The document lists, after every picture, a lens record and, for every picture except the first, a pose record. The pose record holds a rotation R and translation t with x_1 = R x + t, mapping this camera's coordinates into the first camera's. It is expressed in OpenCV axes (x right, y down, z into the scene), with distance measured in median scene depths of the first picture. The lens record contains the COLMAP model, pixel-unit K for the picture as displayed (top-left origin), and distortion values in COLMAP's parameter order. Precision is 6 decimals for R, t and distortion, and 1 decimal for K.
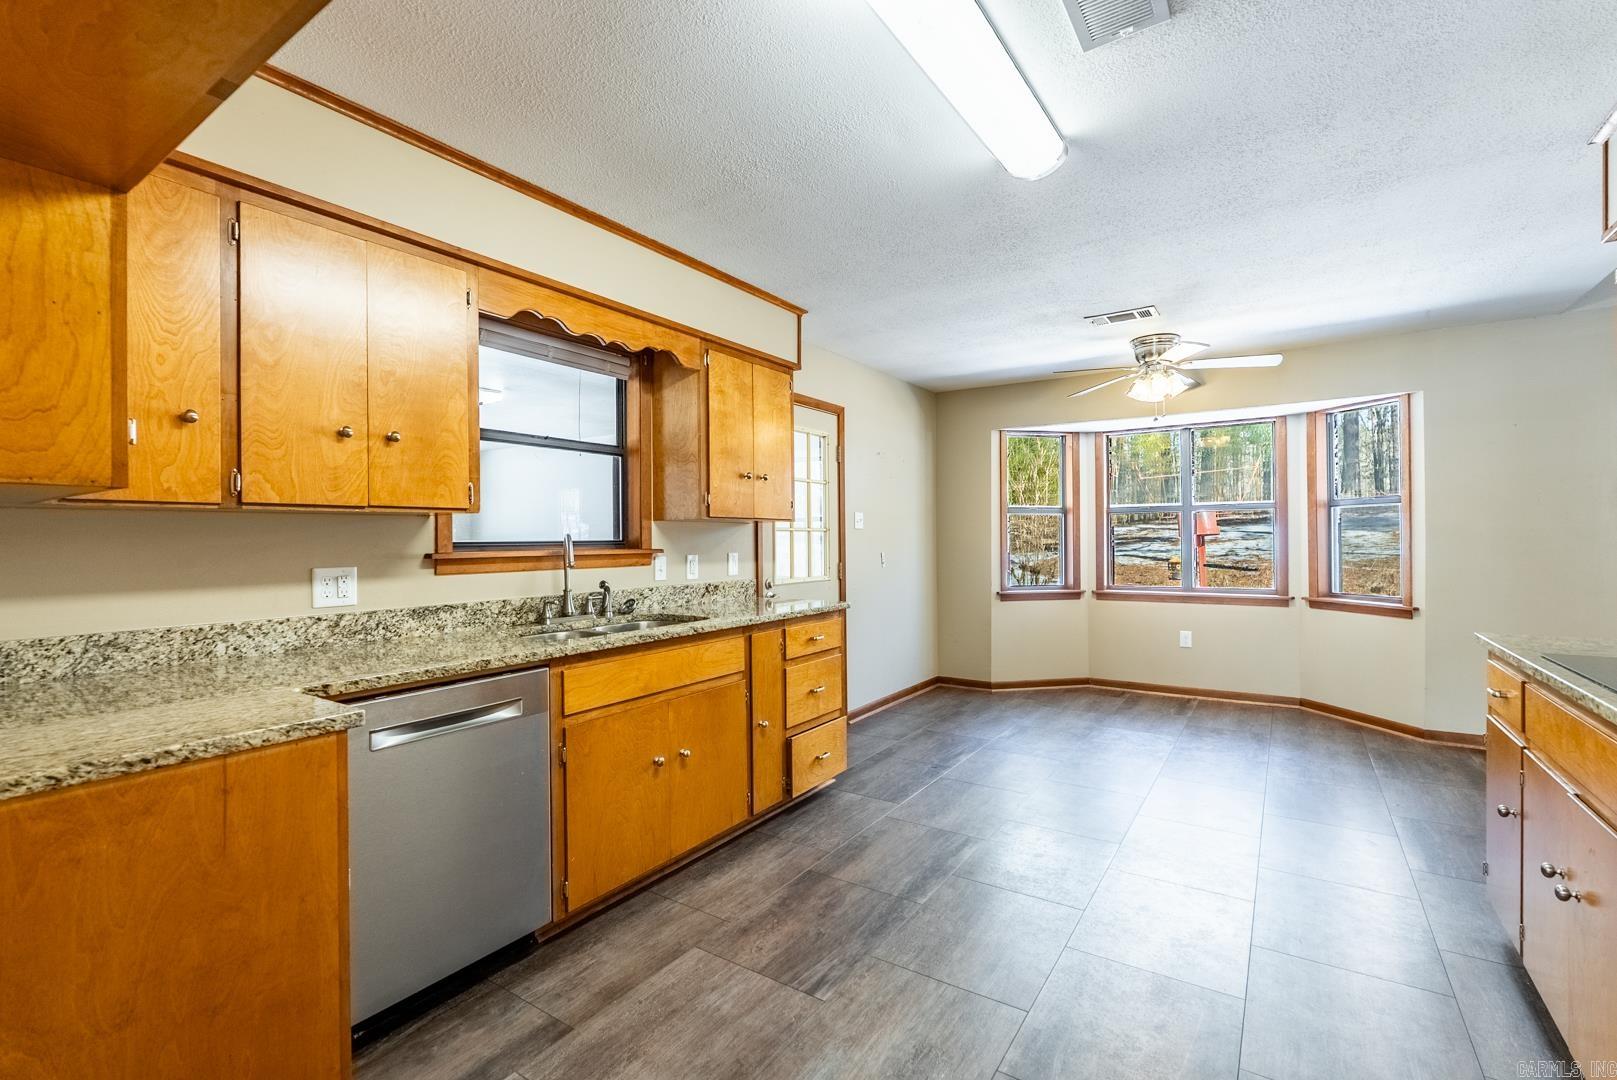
lens RADIAL K [[719.5, 0, 808.8], [0, 719.5, 542.3], [0, 0, 1]] dist [-0.003364, -0.000034]
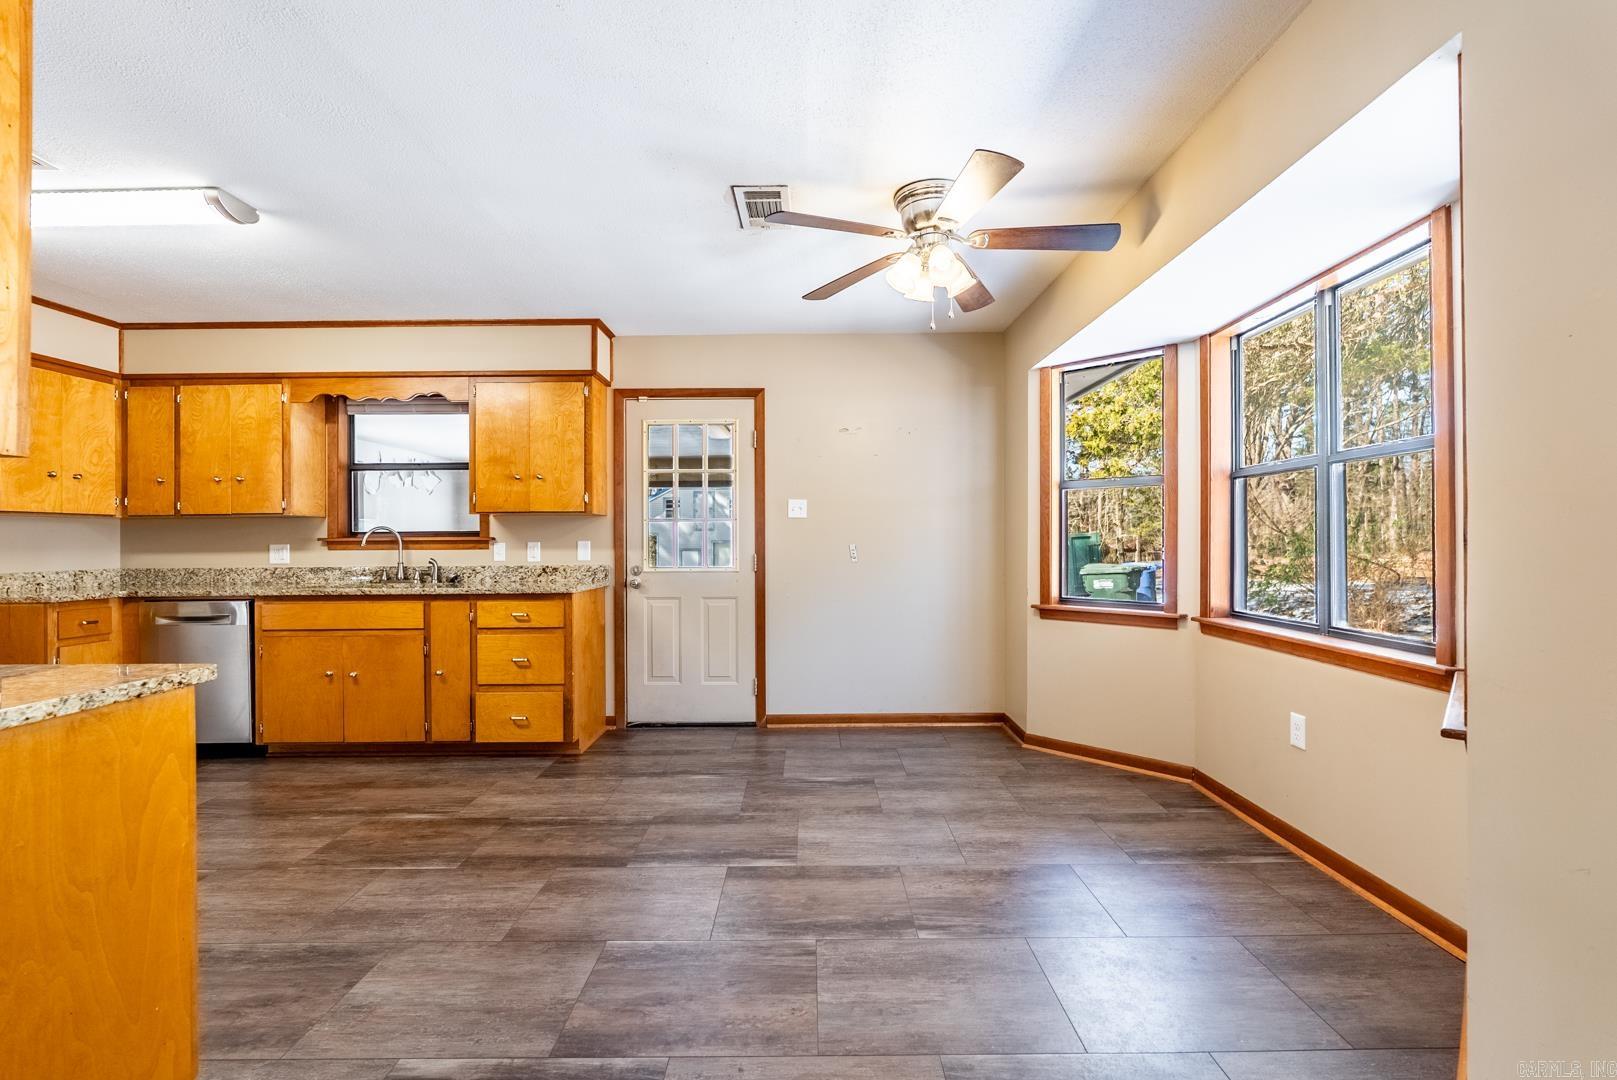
lens RADIAL K [[719.5, 0, 811.3], [0, 719.5, 542.2], [0, 0, 1]] dist [-0.003364, -0.000034]
pose [[0.549970, 0.007639, -0.835149, 1.482310], [-0.000946, 0.999963, 0.008524, 0.008043], [0.835184, -0.003898, 0.549957, 0.919767]]
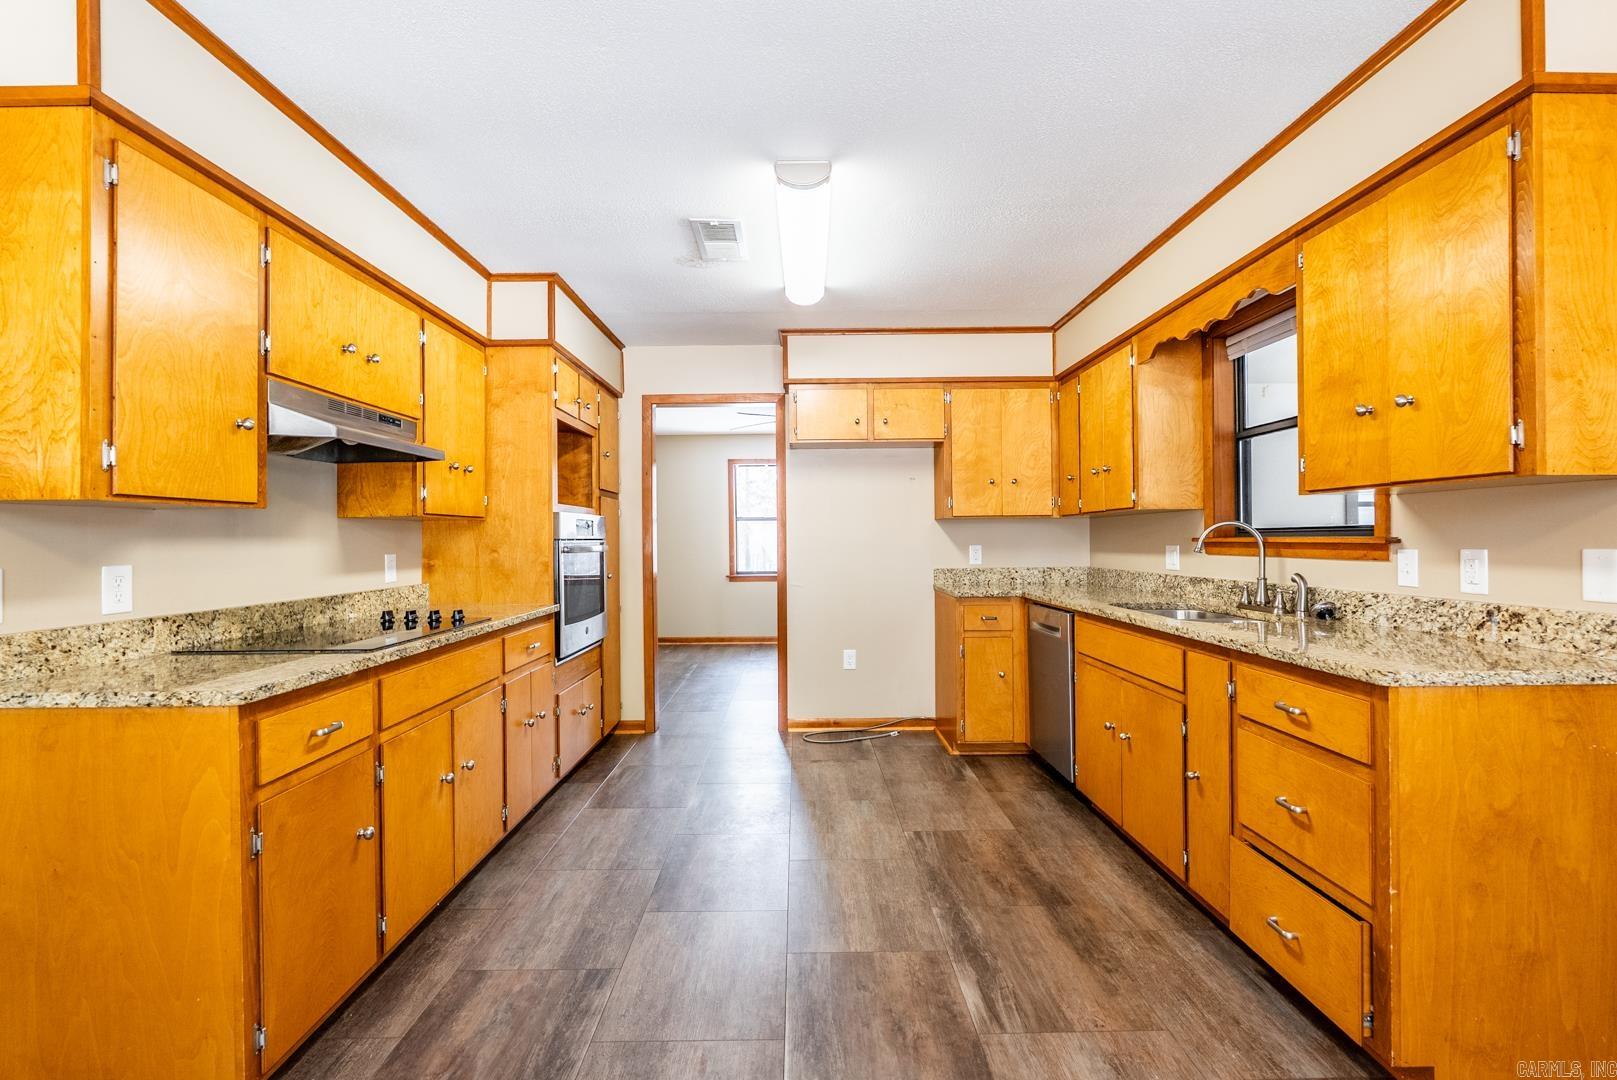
lens RADIAL K [[719.5, 0, 794.6], [0, 719.5, 535.6], [0, 0, 1]] dist [-0.003364, -0.000034]
pose [[-0.832627, 0.014998, -0.553631, 0.740601], [0.016449, 0.999862, 0.002348, -0.003287], [0.553589, -0.007152, -0.832759, 1.505202]]
